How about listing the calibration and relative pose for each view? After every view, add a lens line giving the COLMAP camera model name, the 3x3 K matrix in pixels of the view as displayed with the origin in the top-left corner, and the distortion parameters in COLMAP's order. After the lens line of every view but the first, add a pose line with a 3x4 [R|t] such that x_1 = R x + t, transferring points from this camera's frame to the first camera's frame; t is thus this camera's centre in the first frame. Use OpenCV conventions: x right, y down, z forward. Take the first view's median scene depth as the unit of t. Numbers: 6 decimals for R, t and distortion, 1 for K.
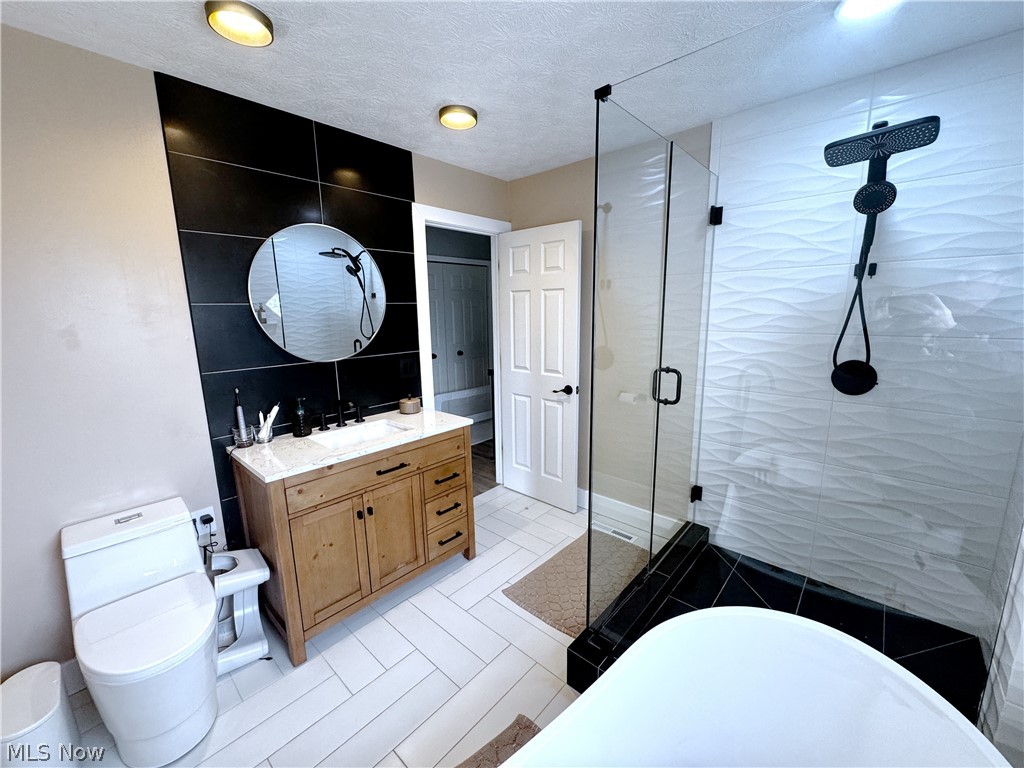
lens RADIAL K [[408.5, 0, 512.6], [0, 408.5, 384.9], [0, 0, 1]] dist [-0.003629, 0.001727]
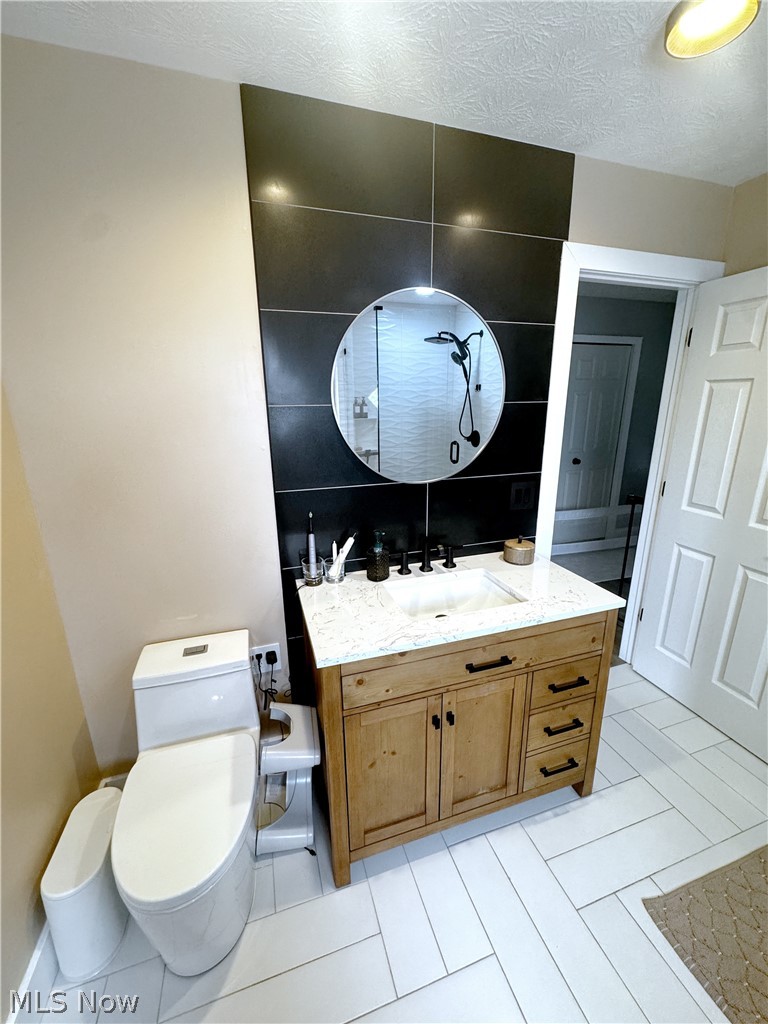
lens RADIAL K [[408.5, 0, 387.8], [0, 408.5, 510.9], [0, 0, 1]] dist [-0.003629, 0.001727]
pose [[0.870955, 0.134873, -0.472490, -0.138217], [-0.094354, 0.989602, 0.108558, -0.080065], [0.482219, -0.049968, 0.874625, 0.312026]]
